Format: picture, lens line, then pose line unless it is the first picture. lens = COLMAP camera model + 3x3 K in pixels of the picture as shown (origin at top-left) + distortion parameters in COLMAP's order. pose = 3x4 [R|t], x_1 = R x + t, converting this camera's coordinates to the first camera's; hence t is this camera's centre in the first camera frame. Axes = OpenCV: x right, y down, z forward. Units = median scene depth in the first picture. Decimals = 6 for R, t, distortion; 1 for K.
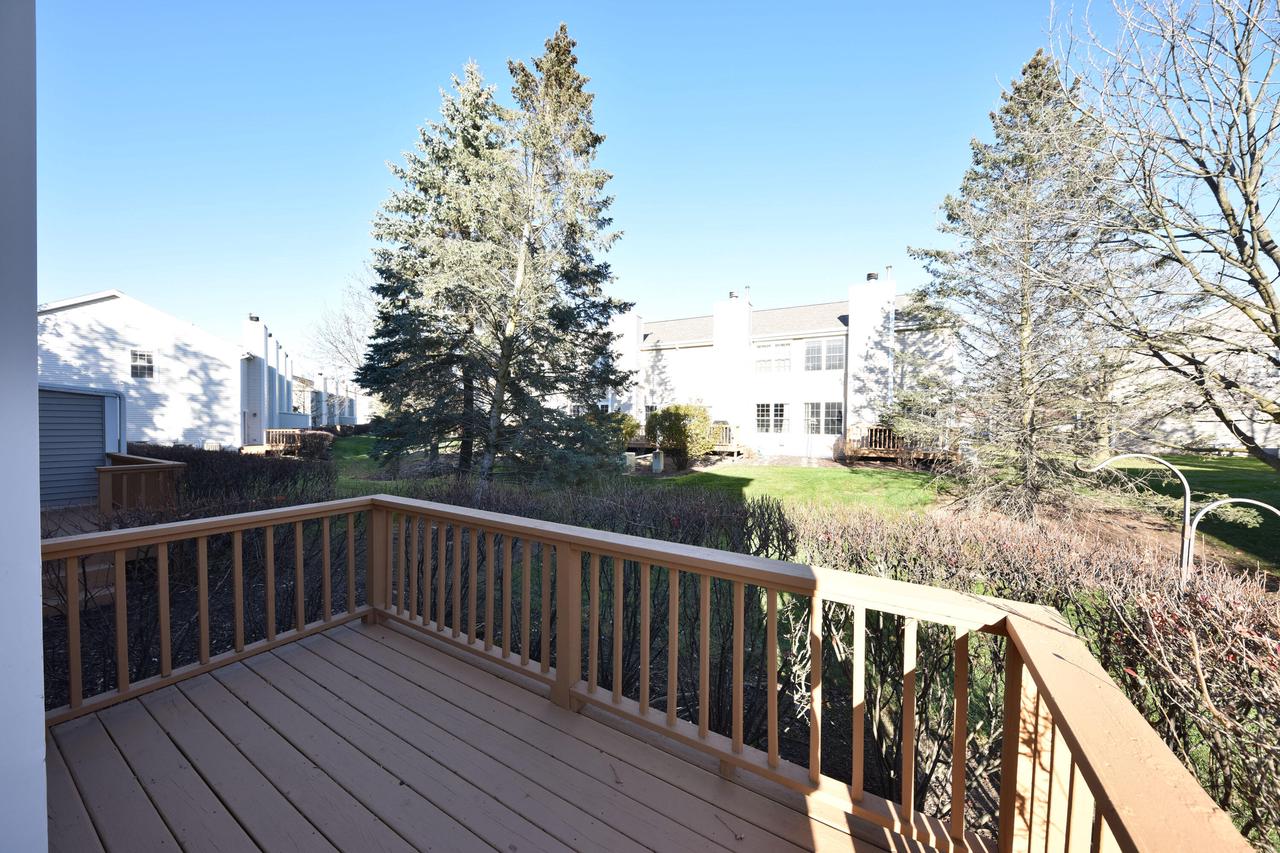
lens RADIAL K [[440.0, 0, 635.3], [0, 440.0, 434.5], [0, 0, 1]] dist [-0.008573, -0.000265]
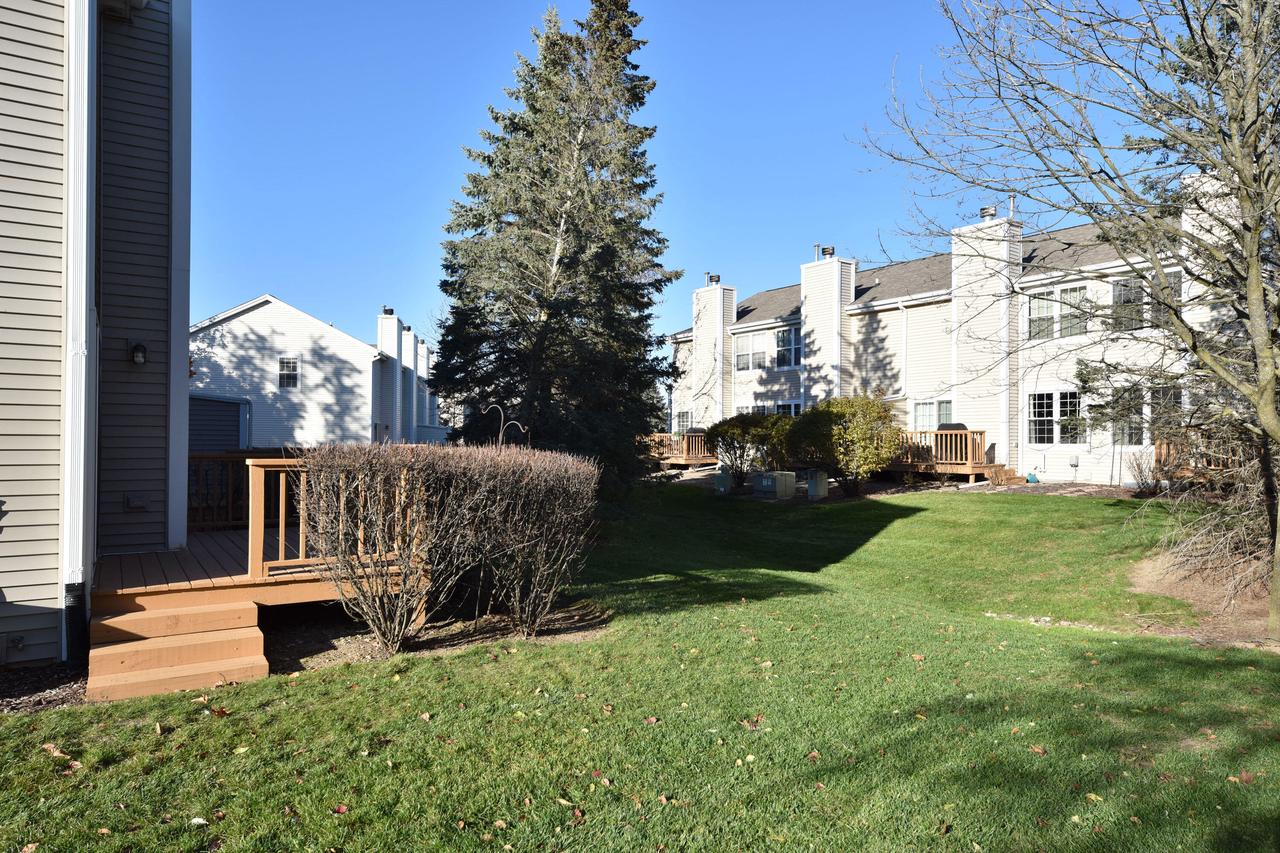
lens RADIAL K [[832.9, 0, 643.7], [0, 832.9, 423.4], [0, 0, 1]] dist [0.001202, 0.000253]
pose [[0.890921, -0.016360, -0.453864, 0.319427], [-0.009049, 0.998513, -0.053755, 0.031569], [0.454069, 0.051999, 0.889448, -0.204575]]
